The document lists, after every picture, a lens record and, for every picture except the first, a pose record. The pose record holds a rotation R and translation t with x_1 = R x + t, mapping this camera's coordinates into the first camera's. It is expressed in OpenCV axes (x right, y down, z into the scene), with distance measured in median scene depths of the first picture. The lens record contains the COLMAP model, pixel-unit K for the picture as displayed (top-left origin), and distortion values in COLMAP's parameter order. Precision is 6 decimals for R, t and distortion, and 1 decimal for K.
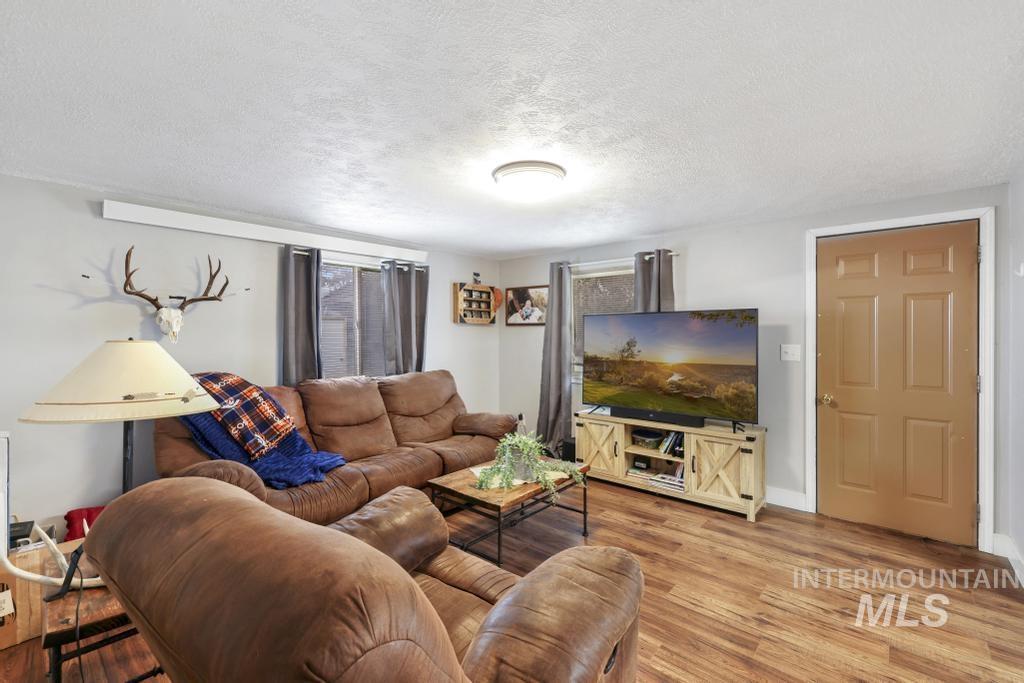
lens RADIAL K [[442.2, 0, 515.6], [0, 442.2, 334.5], [0, 0, 1]] dist [0.003293, -0.000368]
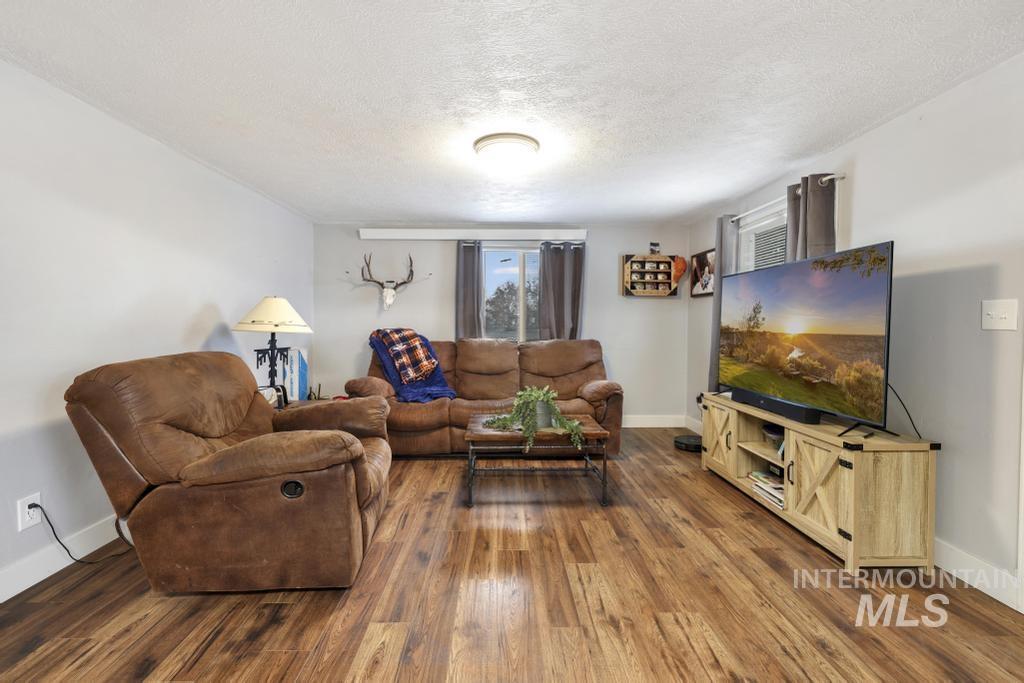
lens RADIAL K [[442.2, 0, 509.0], [0, 442.2, 333.8], [0, 0, 1]] dist [0.003293, -0.000368]
pose [[0.674542, 0.022418, -0.737896, 0.579193], [-0.007237, 0.999692, 0.023756, 0.051909], [0.738201, -0.010684, 0.674496, 0.173030]]
